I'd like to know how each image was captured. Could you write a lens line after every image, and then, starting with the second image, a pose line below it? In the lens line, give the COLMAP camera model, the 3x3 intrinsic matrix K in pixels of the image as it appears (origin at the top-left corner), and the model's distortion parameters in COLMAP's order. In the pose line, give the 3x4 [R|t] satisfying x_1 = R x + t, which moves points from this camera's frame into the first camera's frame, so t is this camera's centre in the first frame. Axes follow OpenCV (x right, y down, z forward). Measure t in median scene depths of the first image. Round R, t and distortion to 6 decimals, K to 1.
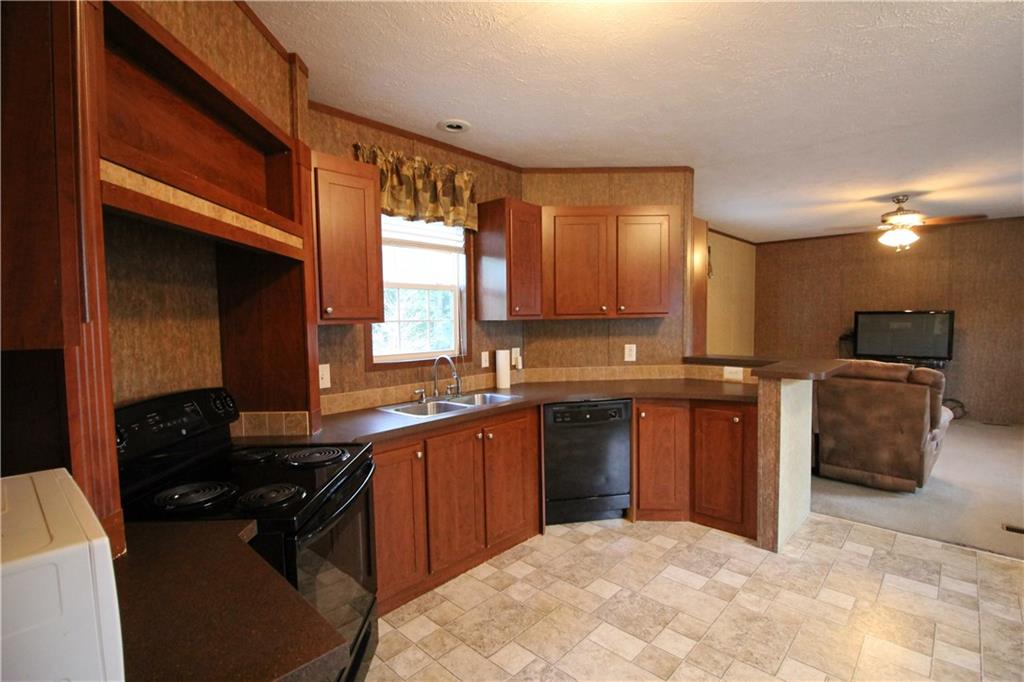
lens RADIAL K [[471.7, 0, 513.1], [0, 471.7, 348.3], [0, 0, 1]] dist [-0.005220, -0.010998]
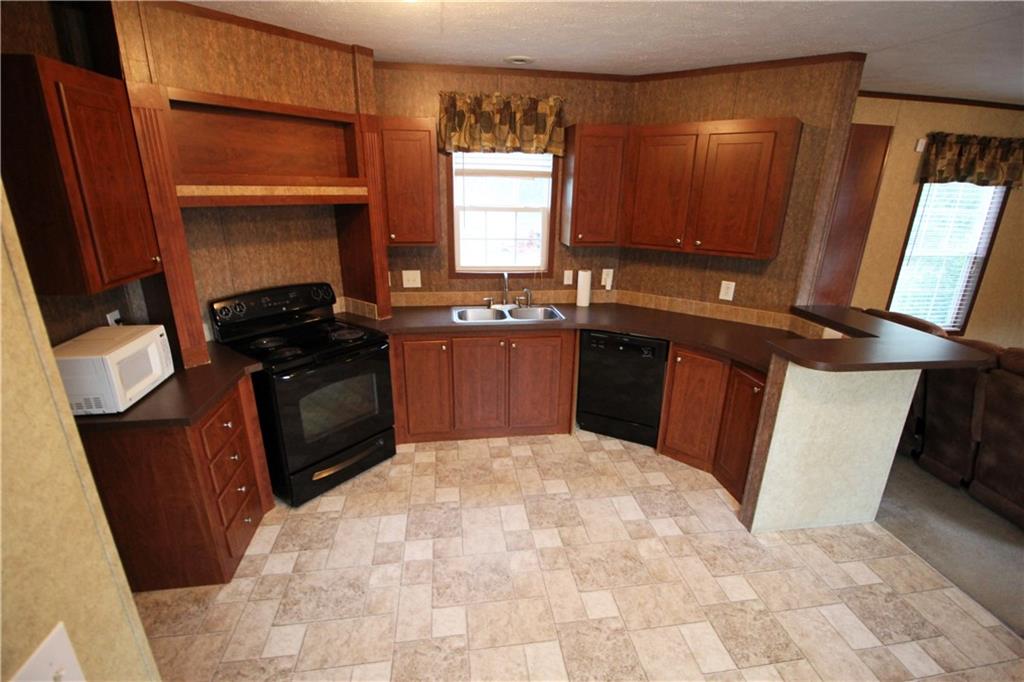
lens RADIAL K [[471.7, 0, 520.5], [0, 471.7, 352.6], [0, 0, 1]] dist [-0.005220, -0.010998]
pose [[0.791250, 0.233188, -0.565284, 0.599582], [-0.072537, 0.953700, 0.291882, -0.142126], [0.607175, -0.189948, 0.771530, 0.051632]]
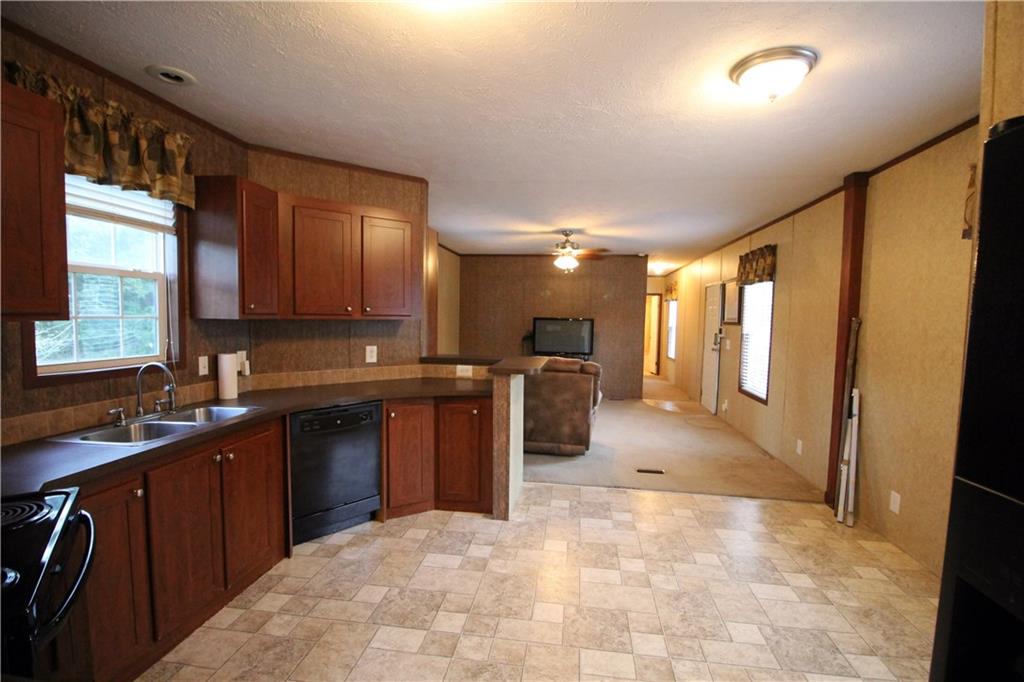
lens RADIAL K [[471.7, 0, 512.3], [0, 471.7, 348.5], [0, 0, 1]] dist [-0.005220, -0.010998]
pose [[0.813337, -0.010404, 0.581700, -0.112859], [0.008071, 0.999946, 0.006600, -0.008636], [-0.581737, -0.000674, 0.813377, 0.018356]]
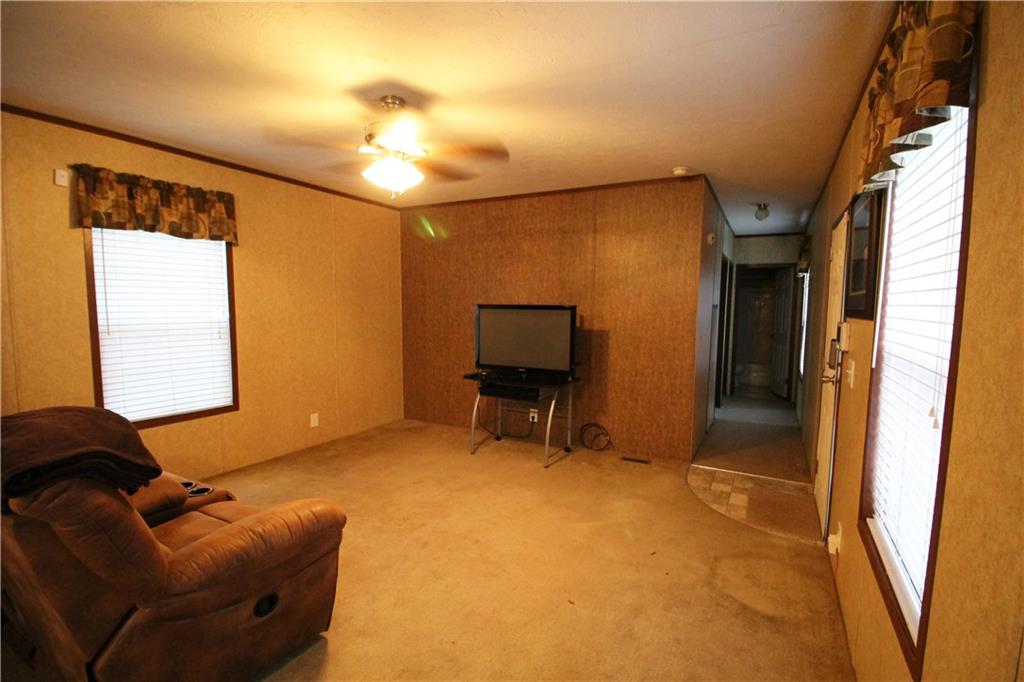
lens RADIAL K [[471.7, 0, 512.1], [0, 471.7, 349.4], [0, 0, 1]] dist [-0.005220, -0.010998]
pose [[0.965195, 0.001012, 0.261530, 1.299169], [-0.007103, 0.999725, 0.022345, -0.057988], [-0.261436, -0.023425, 0.964937, 0.643049]]
